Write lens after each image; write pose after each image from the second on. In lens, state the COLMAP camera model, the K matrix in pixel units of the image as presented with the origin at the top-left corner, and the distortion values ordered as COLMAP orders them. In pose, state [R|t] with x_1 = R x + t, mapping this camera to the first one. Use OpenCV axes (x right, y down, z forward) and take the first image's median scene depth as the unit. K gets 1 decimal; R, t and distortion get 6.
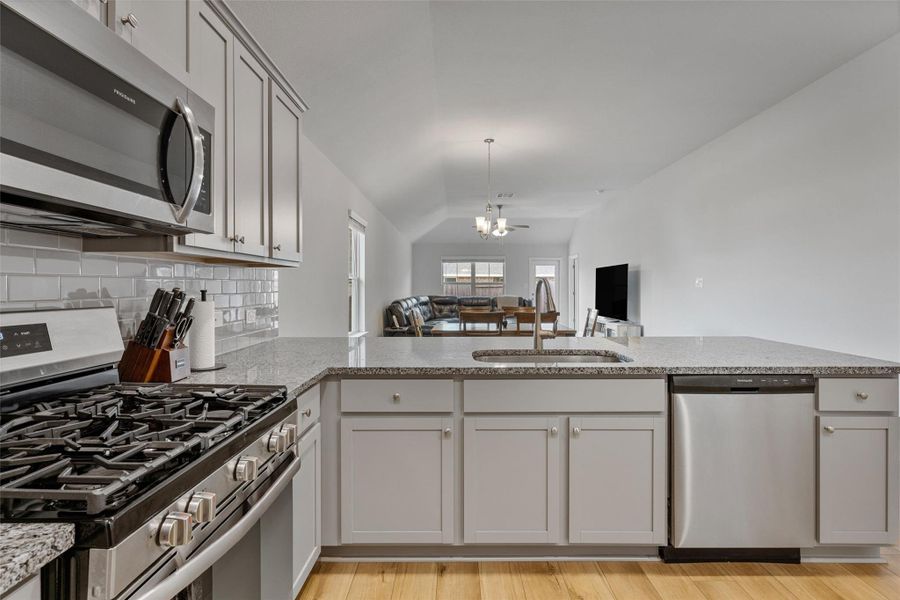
lens RADIAL K [[435.2, 0, 450.0], [0, 435.2, 290.6], [0, 0, 1]] dist [0.002928, -0.000402]
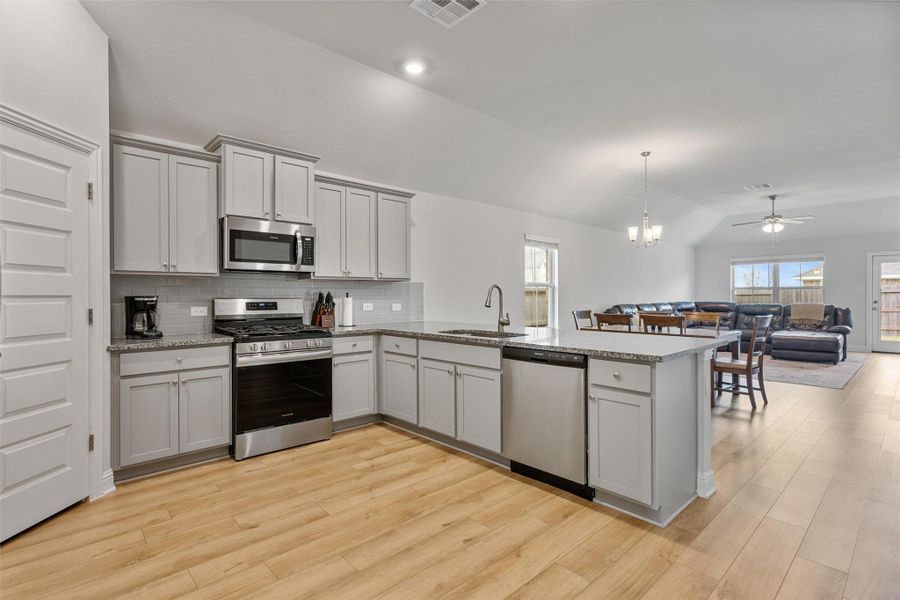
lens RADIAL K [[435.2, 0, 448.1], [0, 435.2, 294.0], [0, 0, 1]] dist [0.002928, -0.000402]
pose [[0.683946, -0.000334, -0.729533, 1.490876], [-0.005141, 0.999973, -0.005278, 0.014587], [0.729515, 0.007361, 0.683925, -0.214032]]
